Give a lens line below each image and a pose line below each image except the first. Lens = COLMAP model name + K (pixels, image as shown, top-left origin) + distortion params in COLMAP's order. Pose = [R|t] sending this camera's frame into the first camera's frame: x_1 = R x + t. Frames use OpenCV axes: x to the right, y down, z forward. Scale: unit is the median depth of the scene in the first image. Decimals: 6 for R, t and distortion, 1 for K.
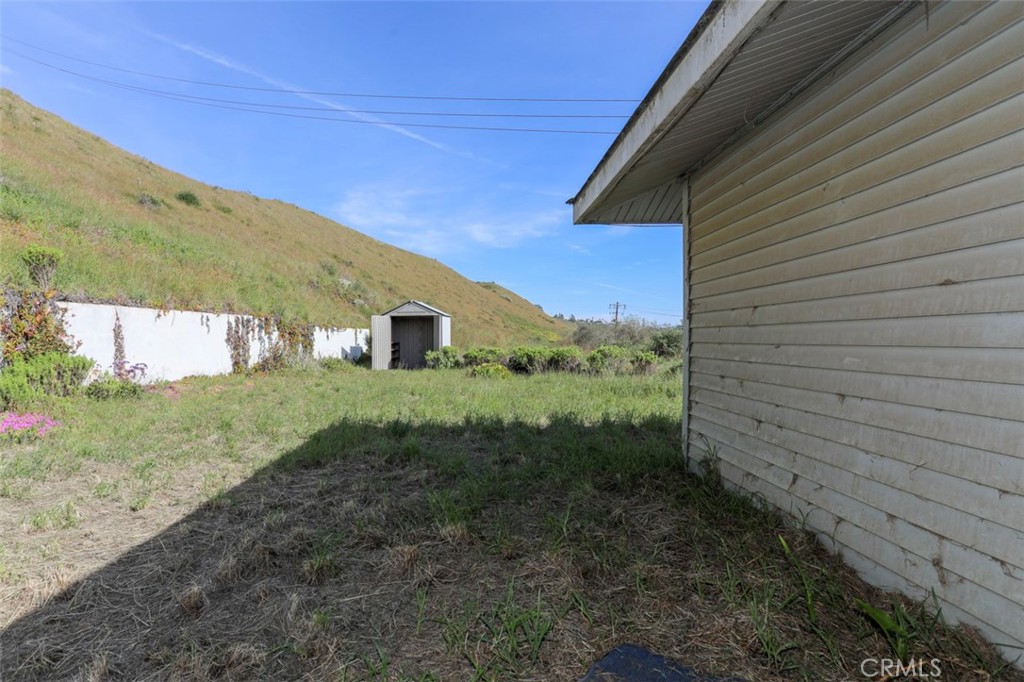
lens RADIAL K [[516.8, 0, 507.8], [0, 516.8, 339.5], [0, 0, 1]] dist [-0.039759, 0.020483]
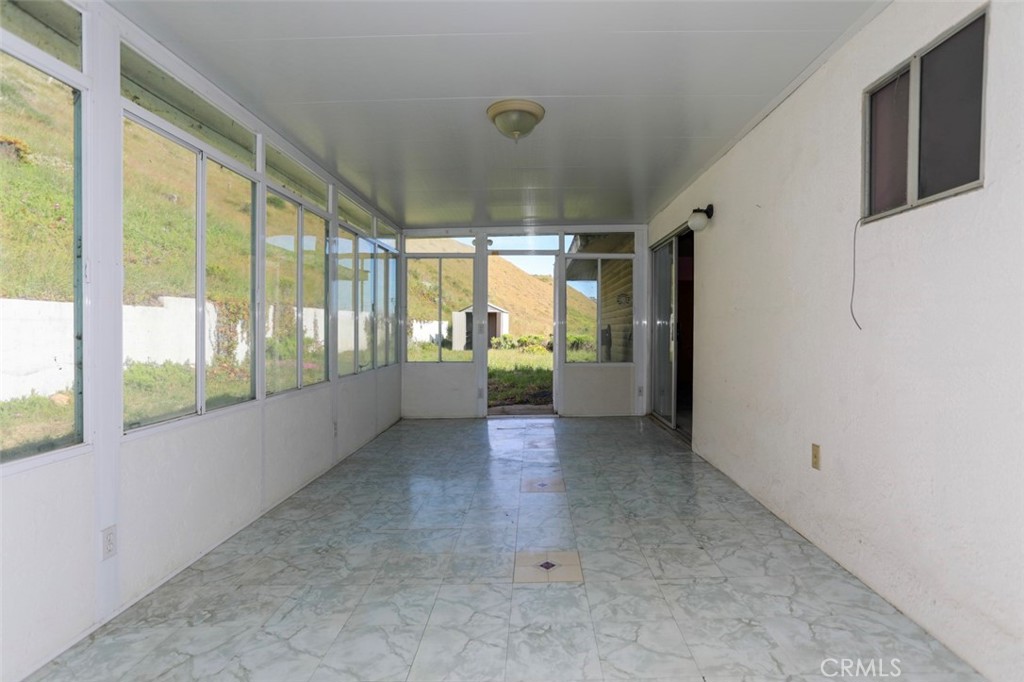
lens RADIAL K [[516.8, 0, 512.9], [0, 516.8, 340.1], [0, 0, 1]] dist [-0.039759, 0.020483]
pose [[0.994689, 0.008409, -0.102577, 0.044207], [-0.006488, 0.999798, 0.019046, 0.002471], [0.102717, -0.018279, 0.994543, -0.385102]]
